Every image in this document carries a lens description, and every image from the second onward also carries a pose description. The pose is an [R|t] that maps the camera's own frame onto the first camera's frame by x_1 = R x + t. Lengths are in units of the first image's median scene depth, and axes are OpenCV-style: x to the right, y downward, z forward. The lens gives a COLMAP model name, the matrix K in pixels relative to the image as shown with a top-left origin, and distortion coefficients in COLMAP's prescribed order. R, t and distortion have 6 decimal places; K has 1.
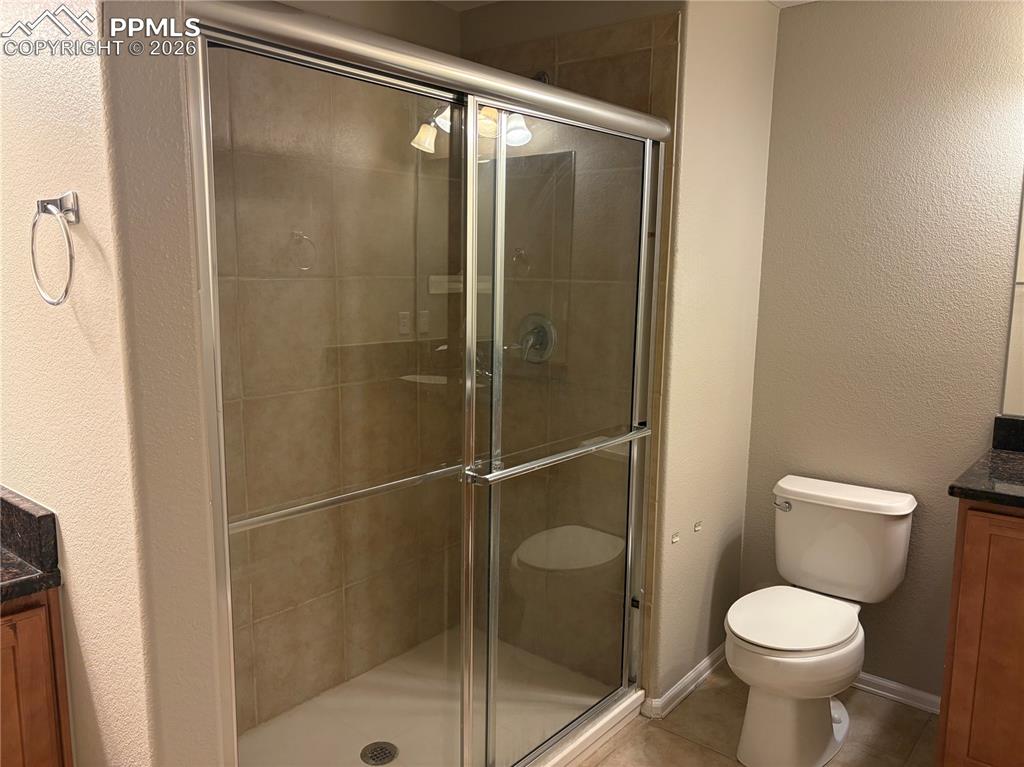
lens RADIAL K [[771.7, 0, 504.3], [0, 771.7, 382.9], [0, 0, 1]] dist [0.040932, -0.048746]
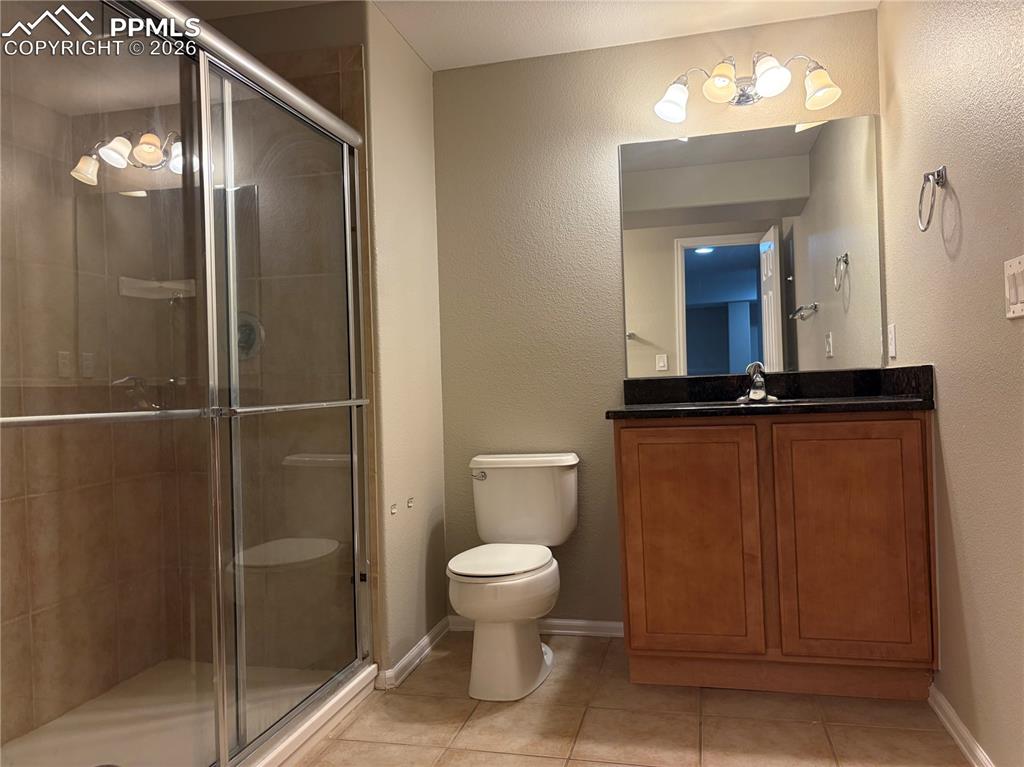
lens RADIAL K [[771.7, 0, 513.4], [0, 771.7, 381.3], [0, 0, 1]] dist [0.040932, -0.048746]
pose [[0.891348, -0.040119, 0.451540, -0.108720], [0.112691, 0.984418, -0.134991, 0.187538], [-0.439089, 0.171209, 0.881980, -0.052036]]
